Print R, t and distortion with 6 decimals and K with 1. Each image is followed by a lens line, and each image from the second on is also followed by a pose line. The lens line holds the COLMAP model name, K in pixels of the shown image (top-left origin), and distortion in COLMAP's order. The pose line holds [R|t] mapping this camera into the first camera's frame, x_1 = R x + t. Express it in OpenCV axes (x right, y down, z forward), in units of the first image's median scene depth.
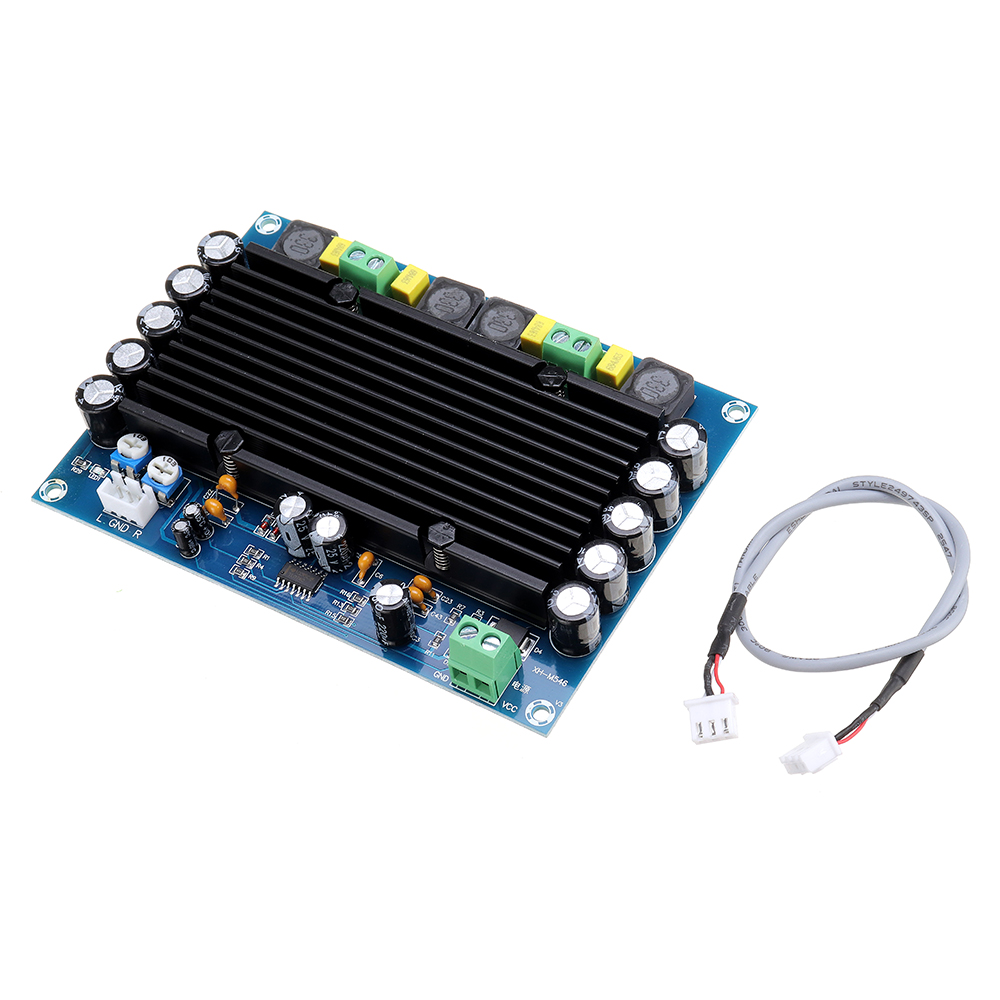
lens RADIAL K [[2688.9, 0, 509.2], [0, 2688.9, 500.4], [0, 0, 1]] dist [0.217248, 0.000000]
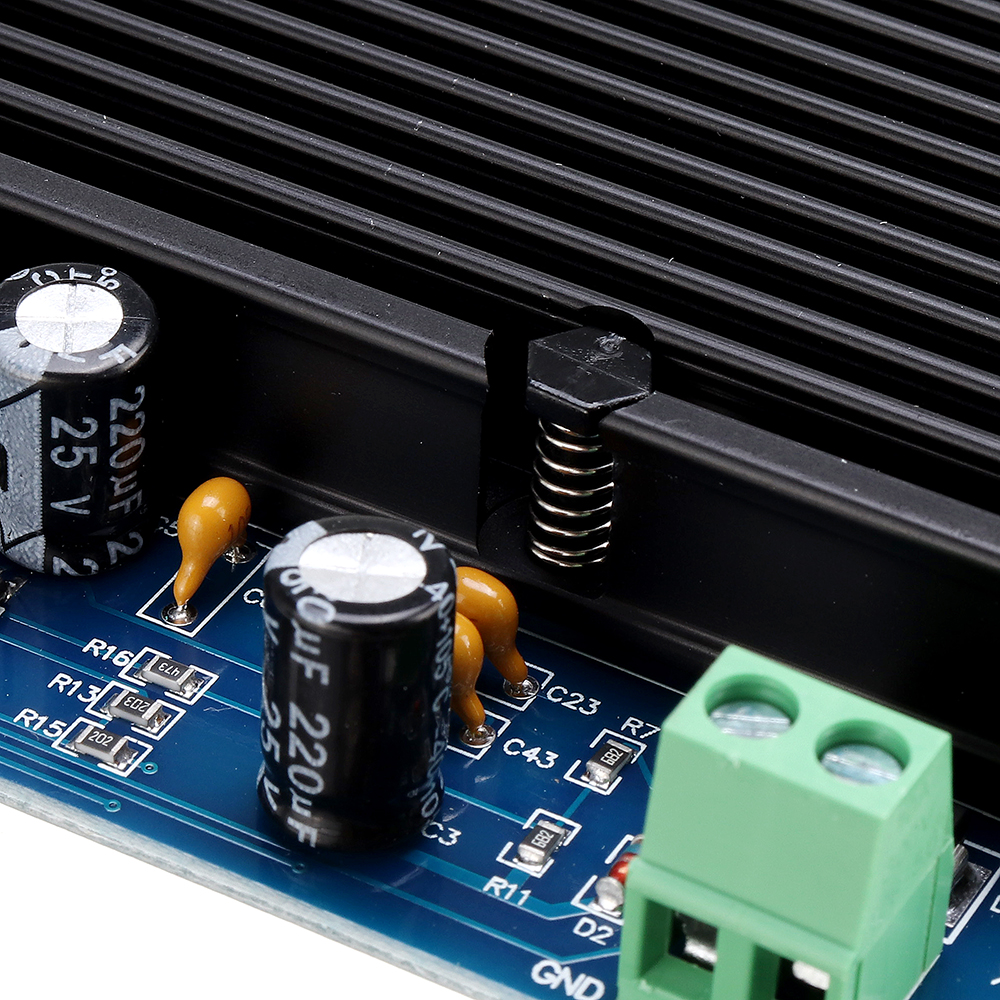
lens RADIAL K [[5717.0, 0, 501.4], [0, 5717.0, 498.1], [0, 0, 1]] dist [0.649263, 0.000000]
pose [[0.990285, 0.089810, 0.106162, -0.080815], [-0.056232, 0.956887, -0.284965, 0.156161], [-0.127177, 0.276227, 0.952641, 0.549446]]
